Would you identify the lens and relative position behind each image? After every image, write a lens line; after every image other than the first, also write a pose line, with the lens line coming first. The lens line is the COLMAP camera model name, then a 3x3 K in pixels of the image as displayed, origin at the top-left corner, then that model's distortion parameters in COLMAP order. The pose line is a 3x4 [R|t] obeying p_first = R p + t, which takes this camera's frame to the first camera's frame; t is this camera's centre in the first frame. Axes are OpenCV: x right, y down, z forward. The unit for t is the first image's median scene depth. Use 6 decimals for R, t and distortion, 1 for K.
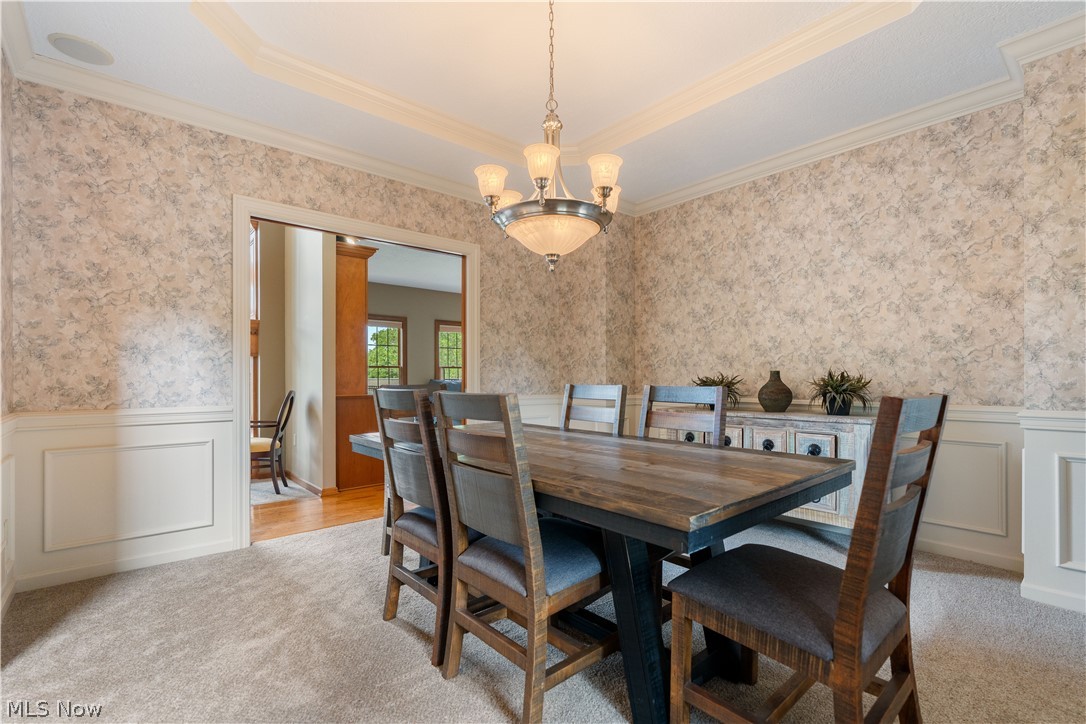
lens RADIAL K [[489.2, 0, 546.2], [0, 489.2, 370.4], [0, 0, 1]] dist [-0.007448, 0.001619]
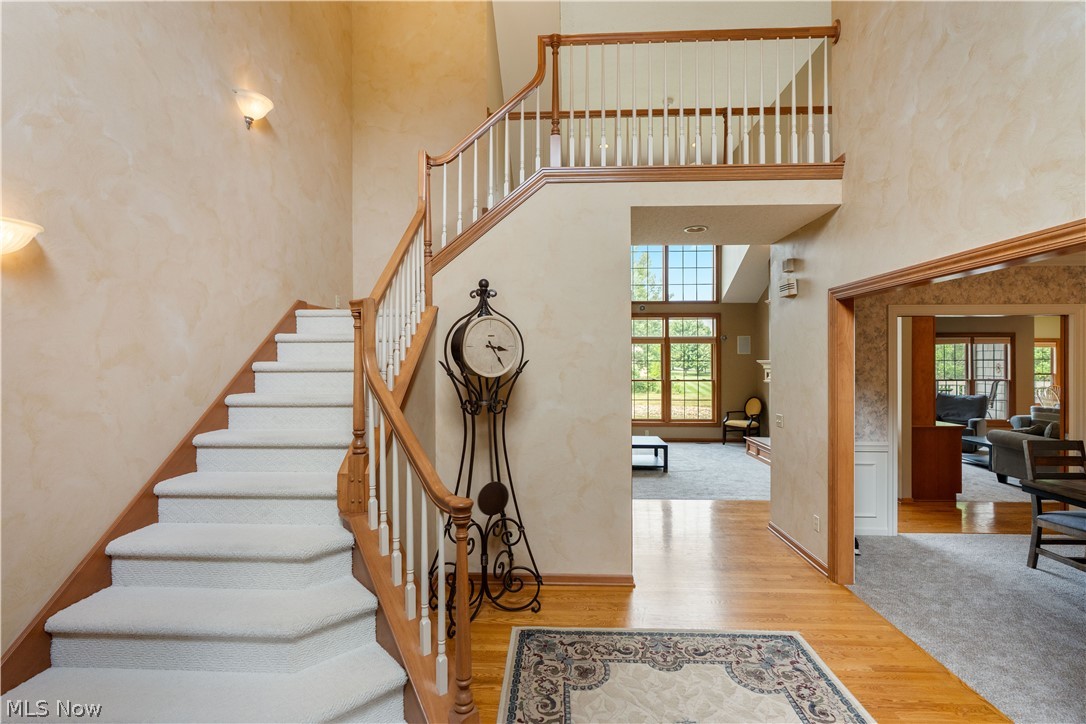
lens RADIAL K [[489.2, 0, 540.4], [0, 489.2, 355.9], [0, 0, 1]] dist [-0.007448, 0.001619]
pose [[0.725931, -0.001597, -0.687765, -0.383417], [0.006960, 0.999963, 0.005024, -0.217189], [0.687732, -0.008434, 0.725916, -0.876529]]
